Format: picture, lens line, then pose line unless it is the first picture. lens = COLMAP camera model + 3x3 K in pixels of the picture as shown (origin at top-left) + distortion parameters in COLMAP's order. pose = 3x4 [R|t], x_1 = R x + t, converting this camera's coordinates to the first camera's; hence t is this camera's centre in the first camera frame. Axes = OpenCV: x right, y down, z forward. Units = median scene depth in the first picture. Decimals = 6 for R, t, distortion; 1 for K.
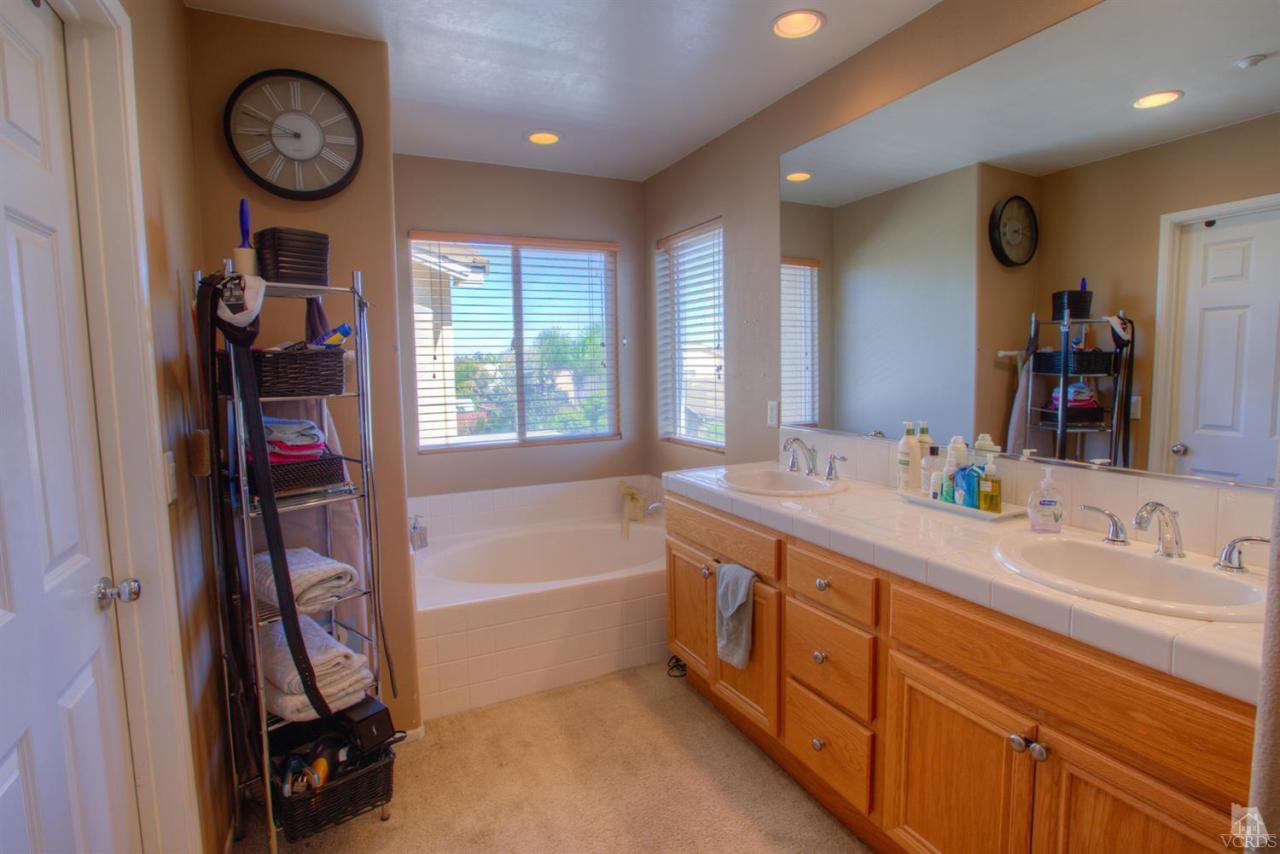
lens RADIAL K [[614.6, 0, 633.3], [0, 614.6, 450.1], [0, 0, 1]] dist [-0.053824, 0.024389]
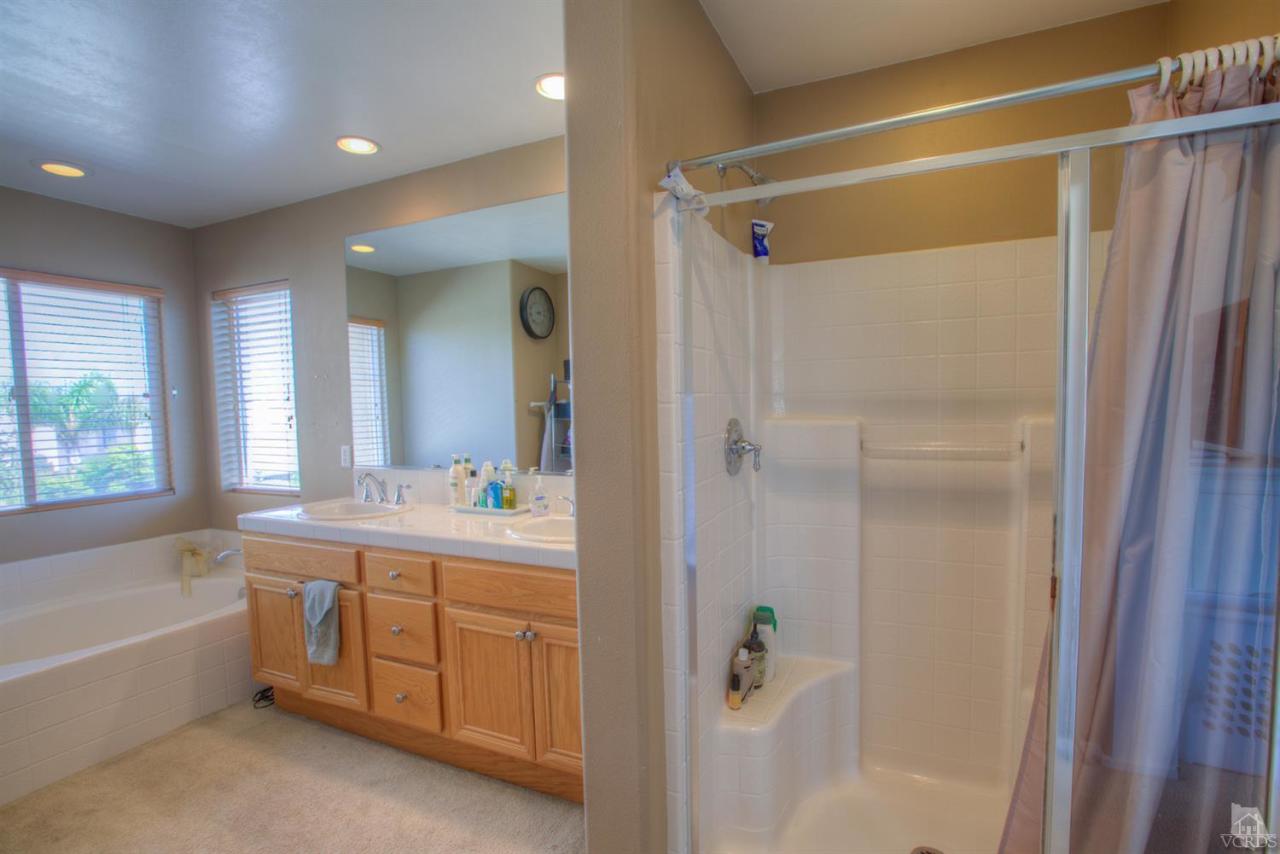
lens RADIAL K [[579.9, 0, 645.8], [0, 579.9, 424.6], [0, 0, 1]] dist [-0.040608, 0.011454]
pose [[0.759958, -0.018835, 0.649699, -0.061735], [0.097483, 0.991577, -0.085280, 0.038914], [-0.642621, 0.128144, 0.755393, -0.258183]]
